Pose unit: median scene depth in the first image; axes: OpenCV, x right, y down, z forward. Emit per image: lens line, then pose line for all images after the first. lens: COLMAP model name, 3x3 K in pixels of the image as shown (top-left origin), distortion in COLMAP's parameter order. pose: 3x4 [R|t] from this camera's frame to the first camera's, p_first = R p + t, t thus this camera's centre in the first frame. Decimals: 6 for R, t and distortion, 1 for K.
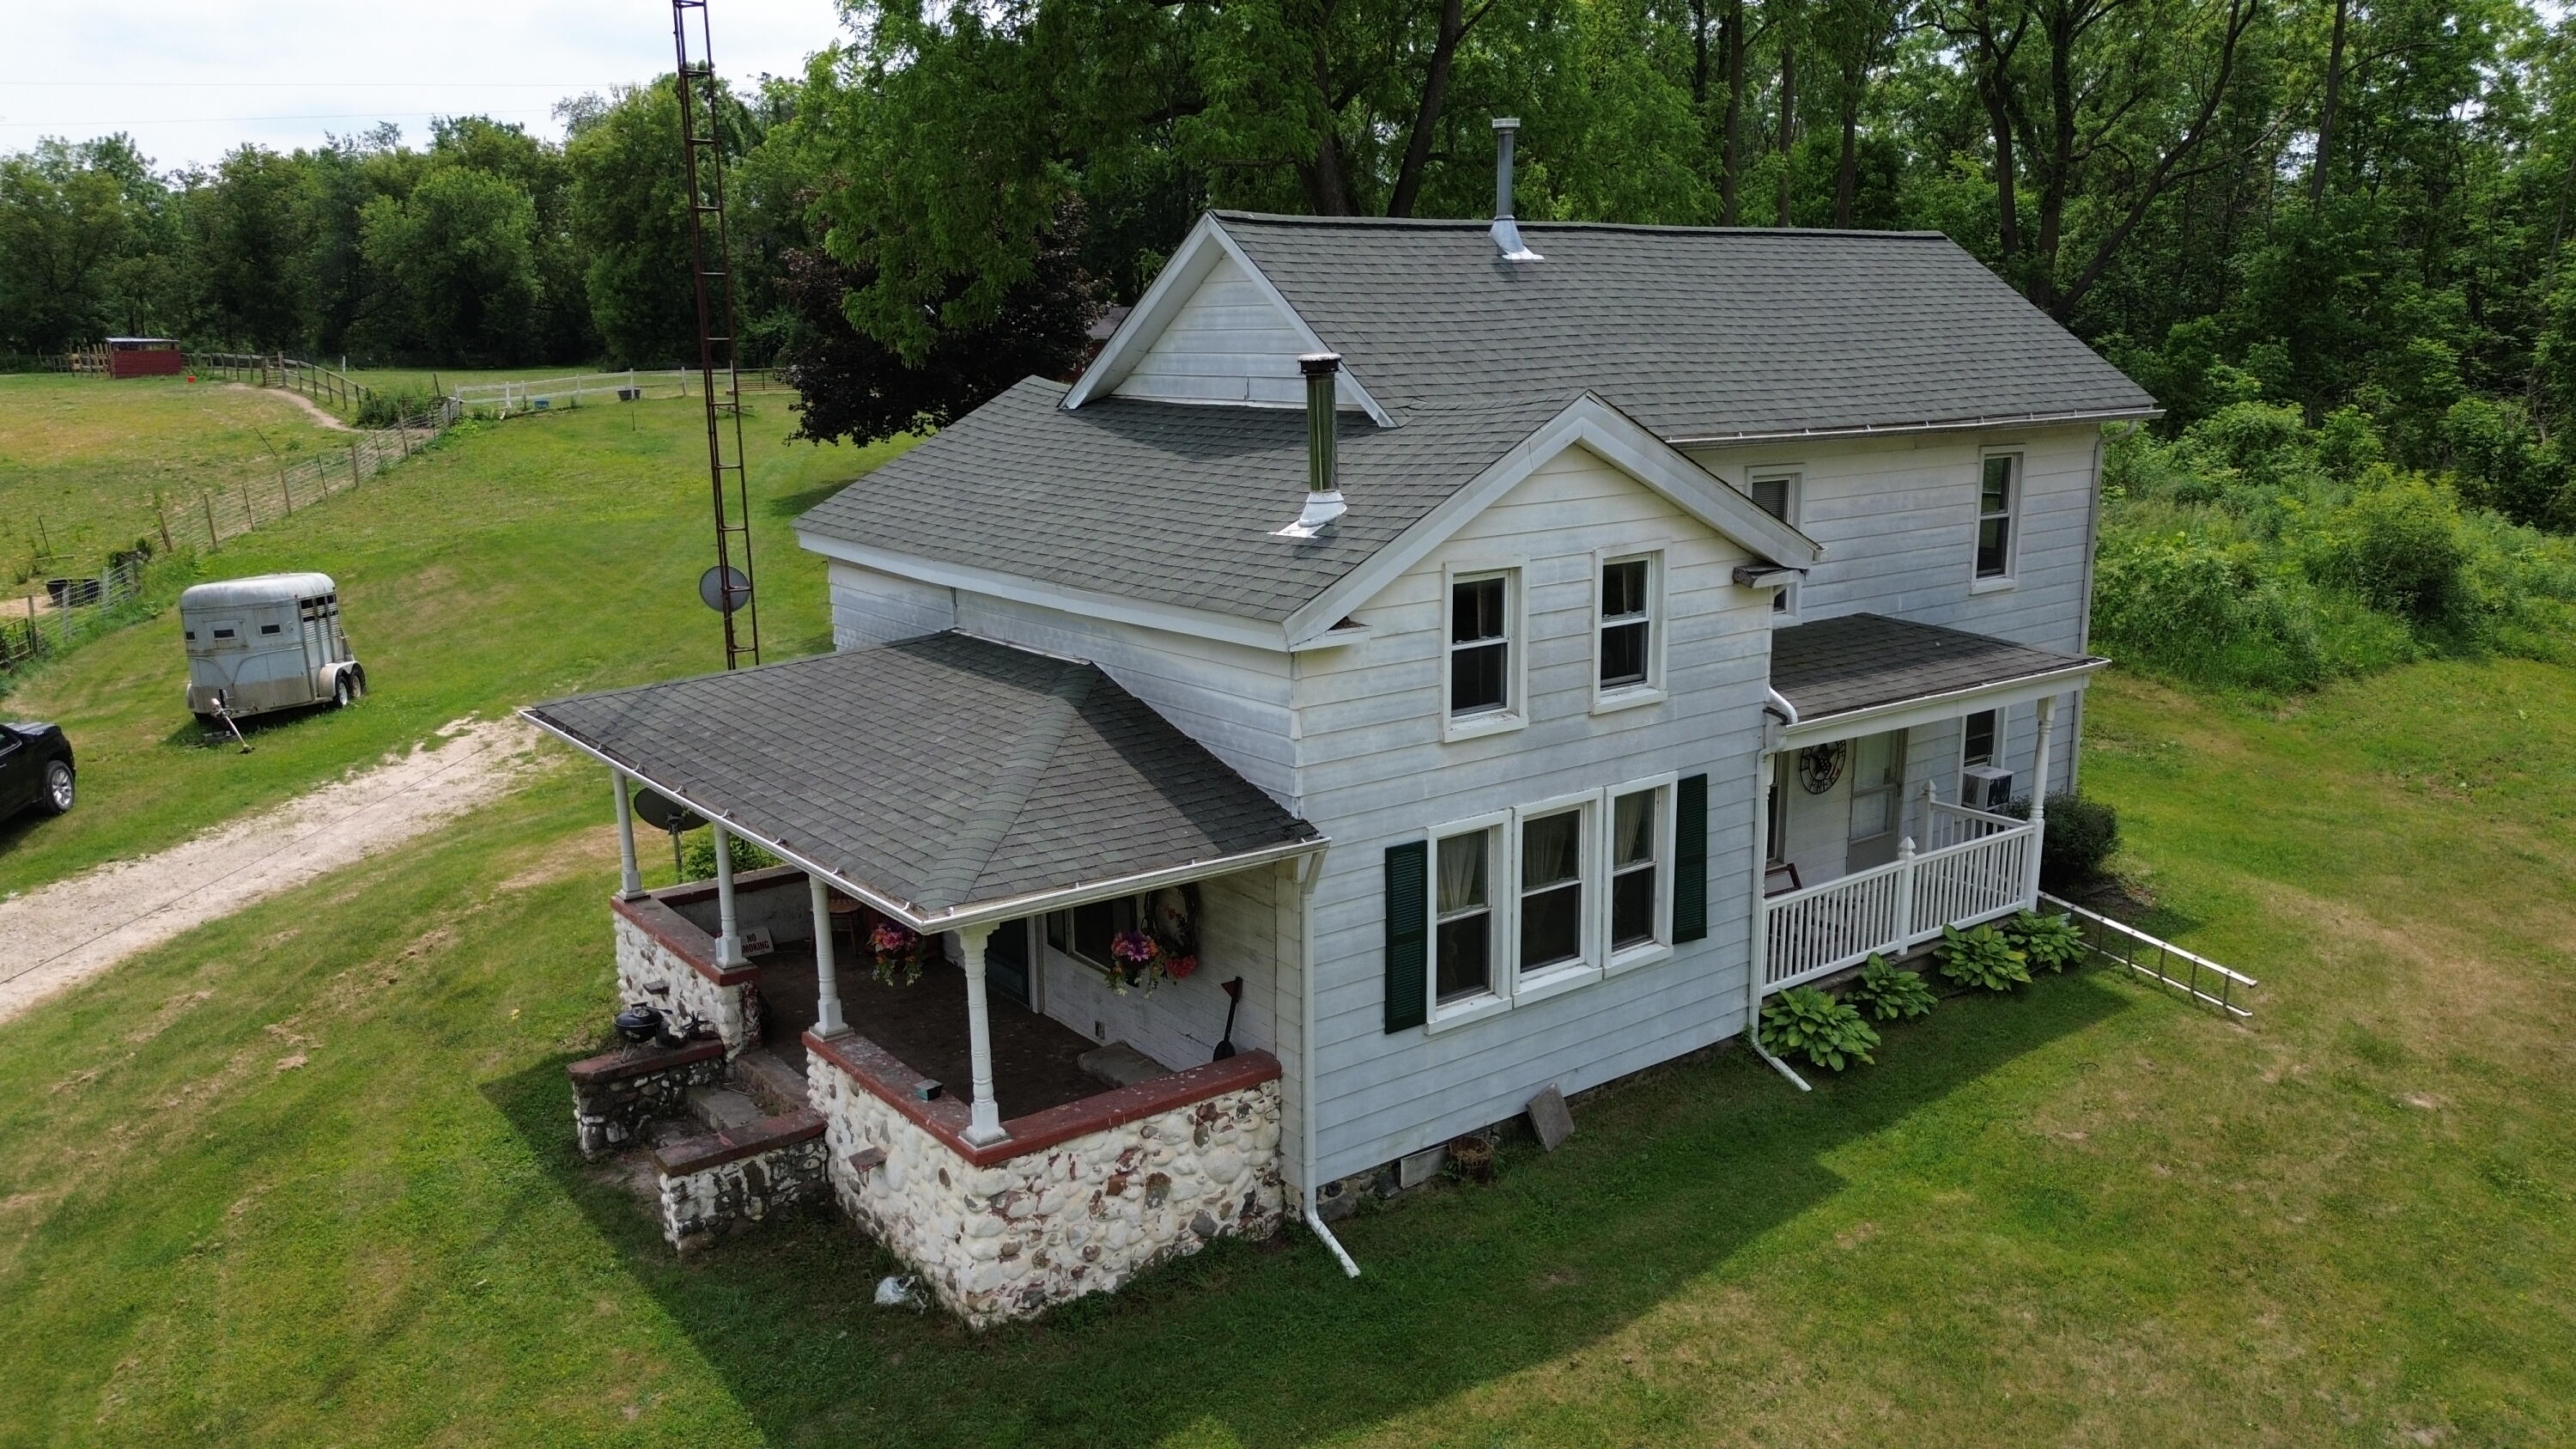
lens RADIAL K [[1835.1, 0, 1290.2], [0, 1835.1, 720.9], [0, 0, 1]] dist [0.041976, -0.014519]
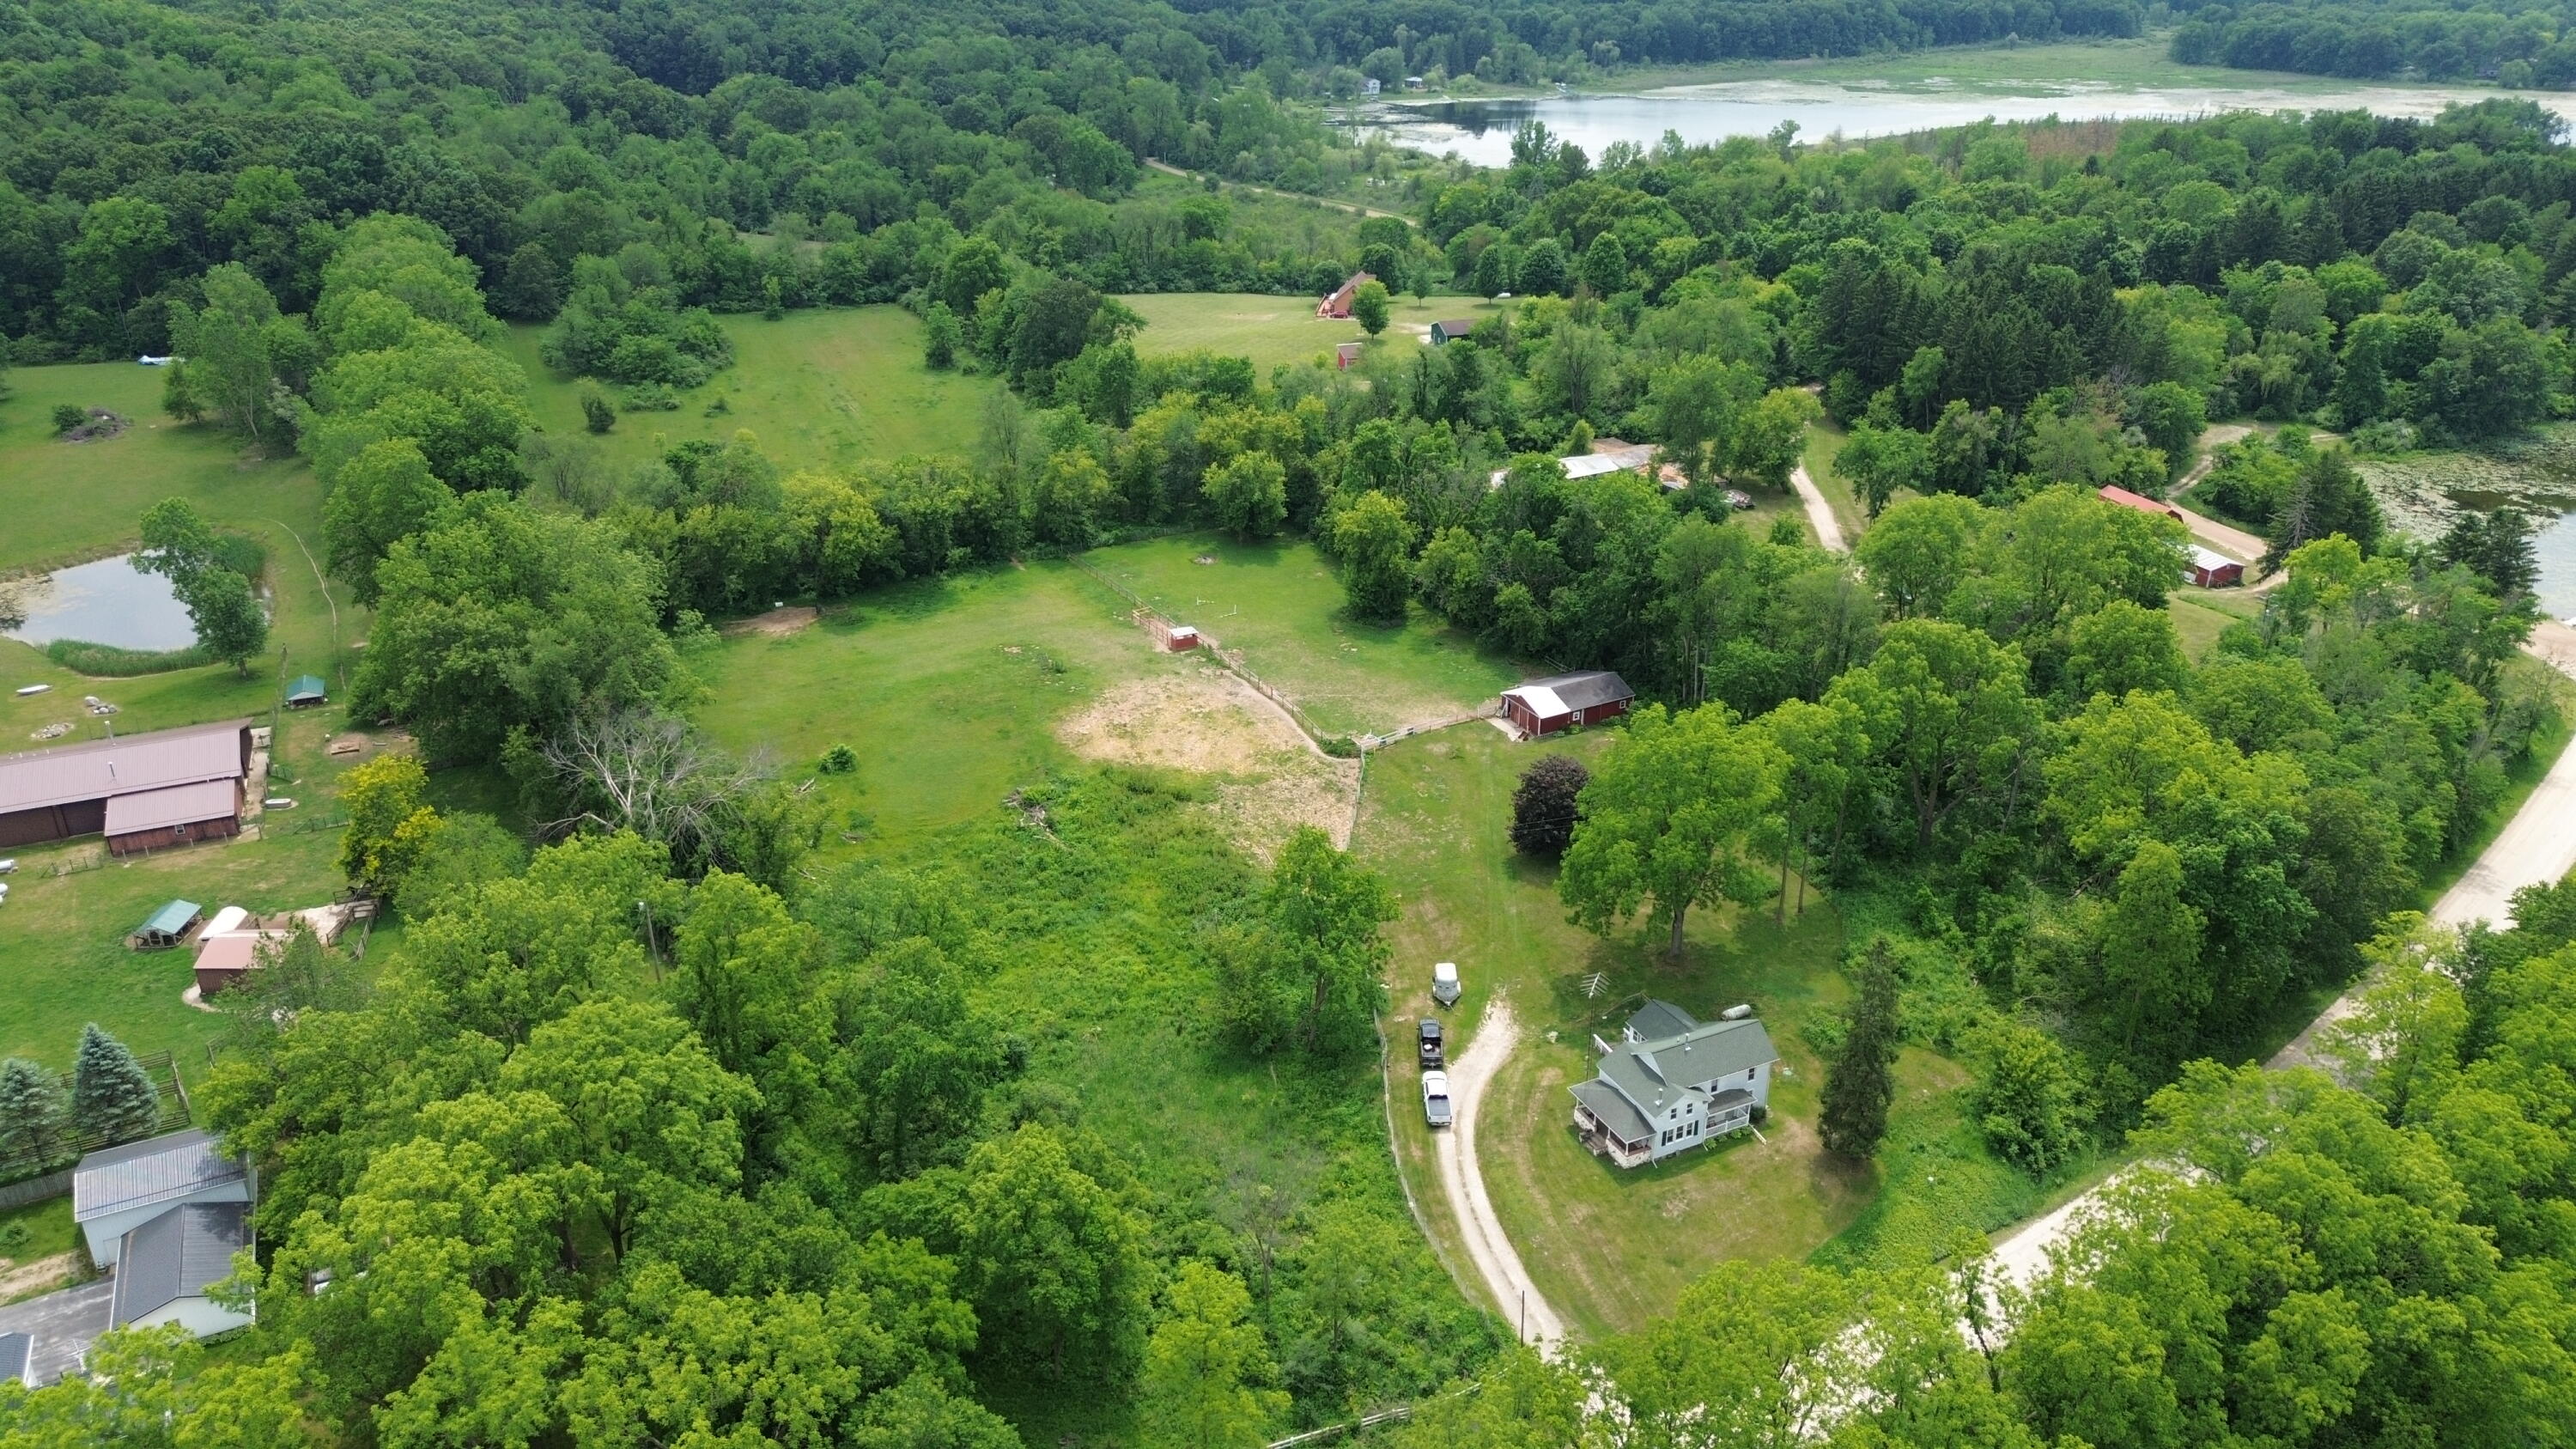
lens RADIAL K [[1835.1, 0, 1288.4], [0, 1835.1, 713.5], [0, 0, 1]] dist [0.041976, -0.014519]
pose [[0.980446, 0.092835, -0.173513, -0.418860], [-0.054636, 0.975482, 0.213191, -4.121495], [0.189051, -0.199542, 0.961480, -8.540272]]
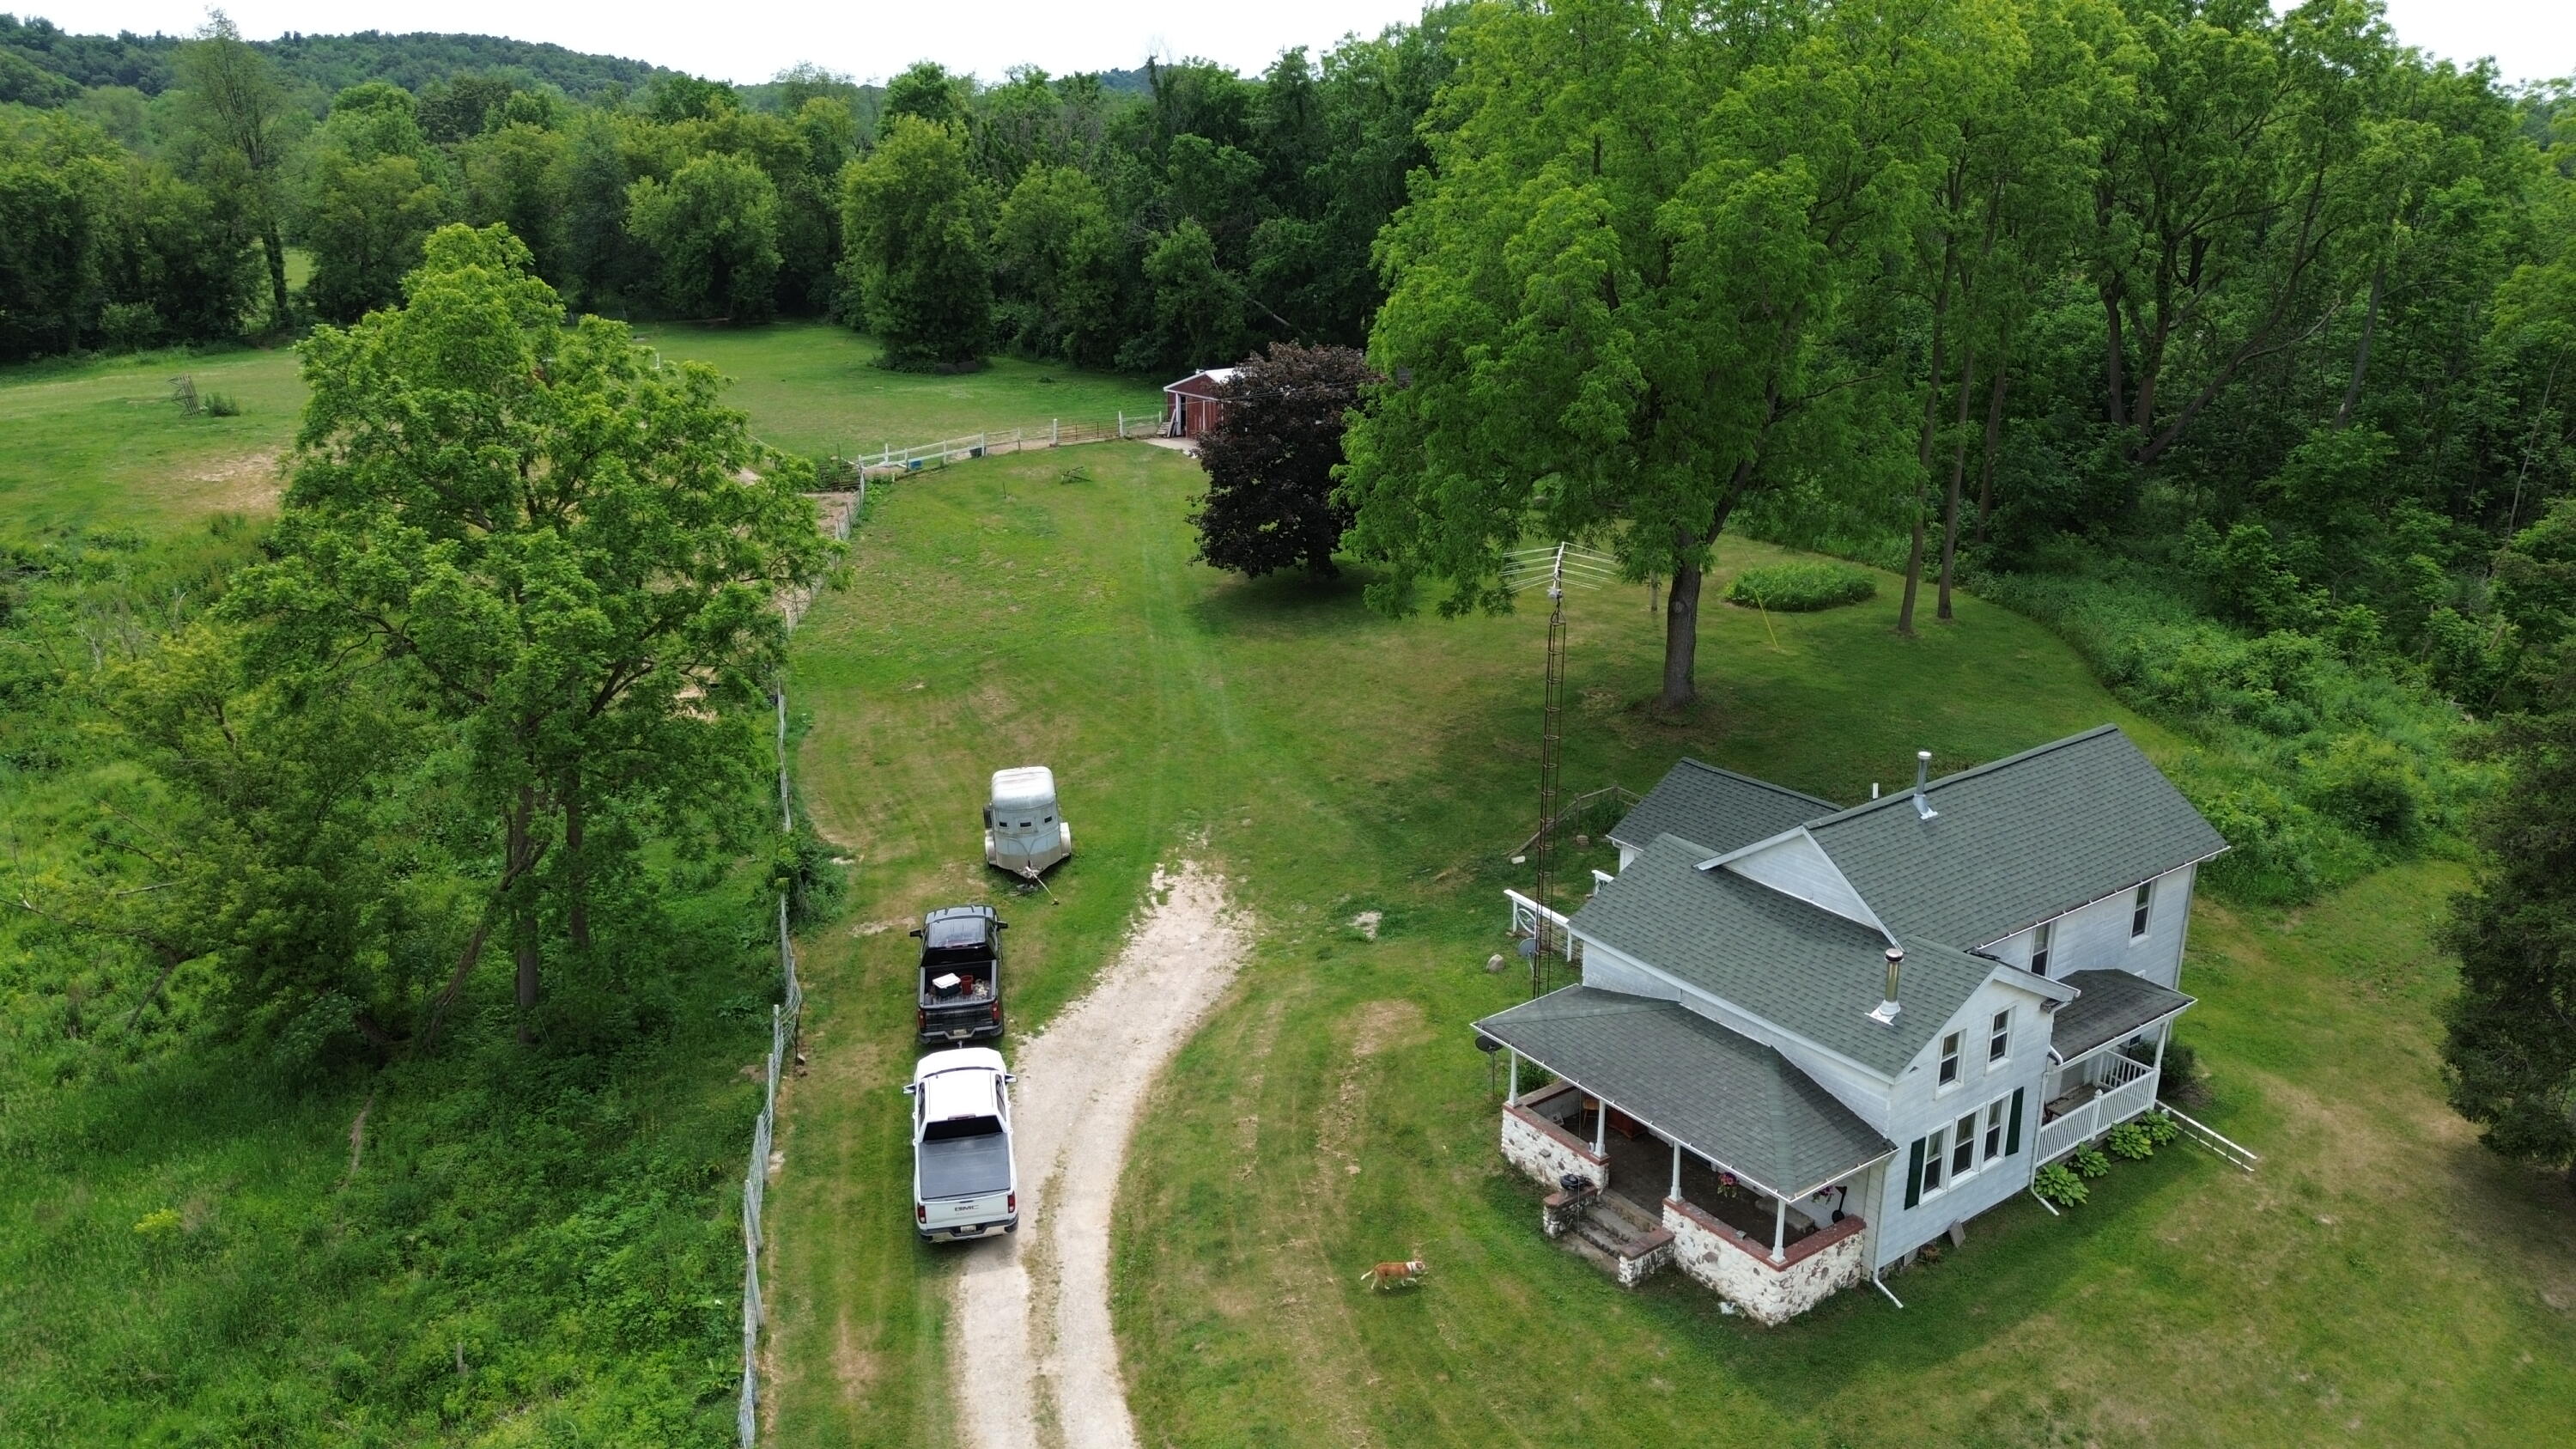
lens RADIAL K [[1835.1, 0, 1291.9], [0, 1835.1, 726.0], [0, 0, 1]] dist [0.041976, -0.014519]
pose [[0.999795, 0.014424, -0.014212, -0.694788], [-0.012877, 0.994546, 0.103506, -0.676201], [0.015628, -0.103301, 0.994527, -1.338559]]
